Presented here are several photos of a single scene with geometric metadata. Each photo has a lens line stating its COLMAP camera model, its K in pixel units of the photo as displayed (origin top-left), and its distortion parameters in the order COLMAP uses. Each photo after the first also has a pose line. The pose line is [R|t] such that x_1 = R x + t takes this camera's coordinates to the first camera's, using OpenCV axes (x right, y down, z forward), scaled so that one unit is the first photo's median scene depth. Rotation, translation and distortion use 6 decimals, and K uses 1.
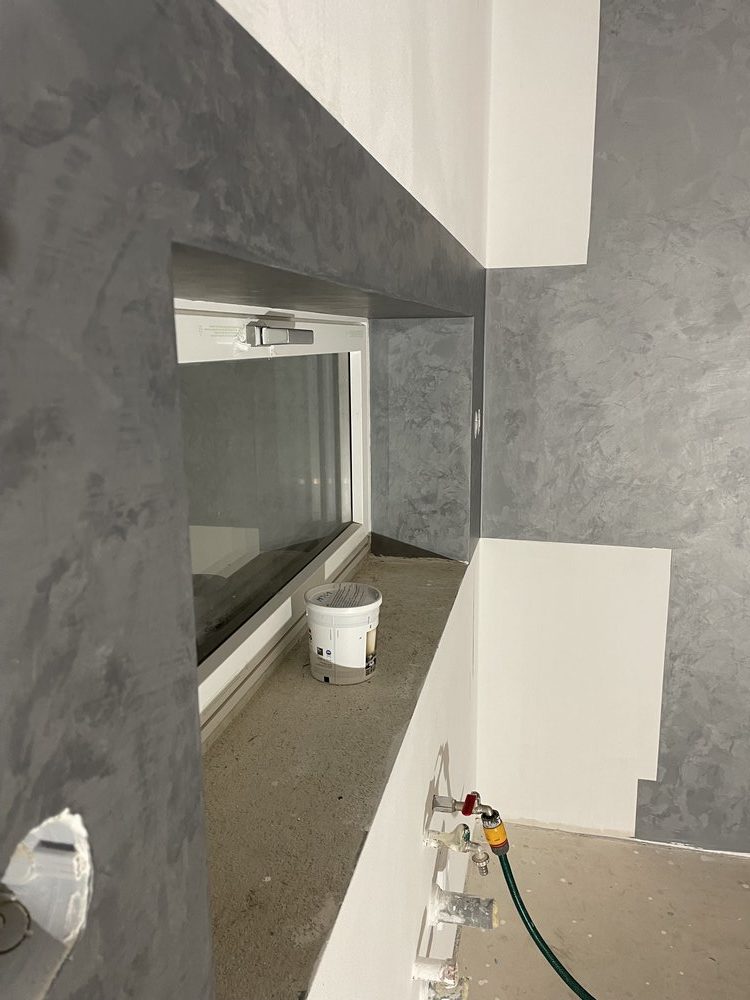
lens RADIAL K [[750.9, 0, 366.0], [0, 750.9, 506.4], [0, 0, 1]] dist [0.074599, -0.108415]
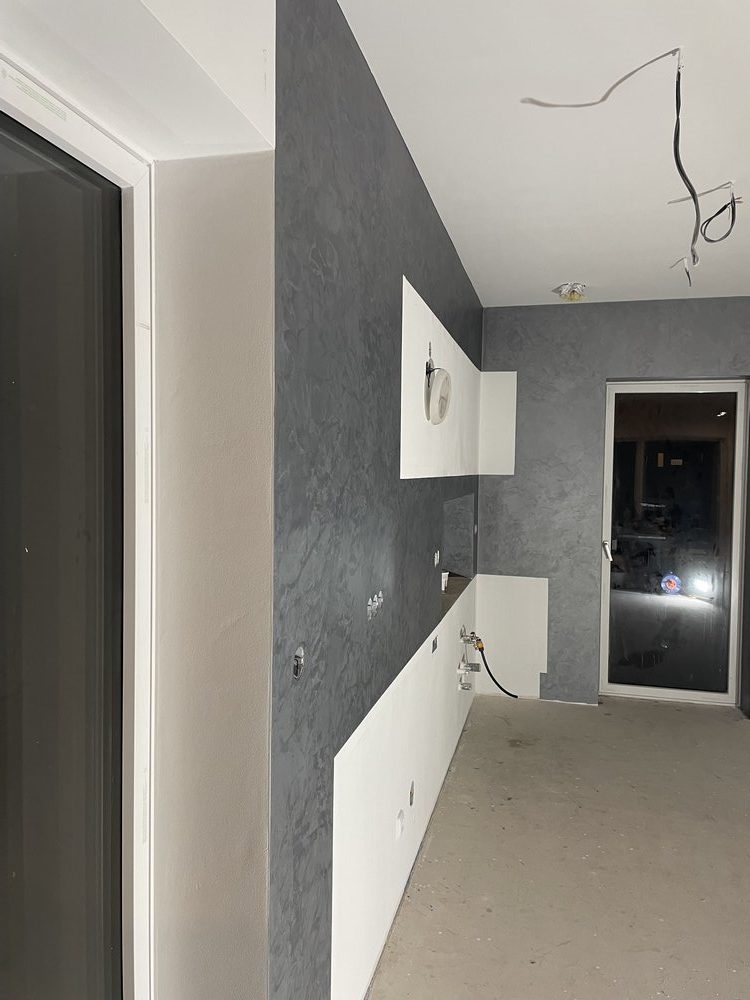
lens RADIAL K [[763.0, 0, 375.0], [0, 763.0, 500.0], [0, 0, 1]] dist [0.042641, 0.000166]
pose [[0.999663, 0.025504, 0.004743, -0.232819], [-0.024287, 0.984404, -0.174239, 0.275298], [-0.009113, 0.174066, 0.984692, -1.738422]]
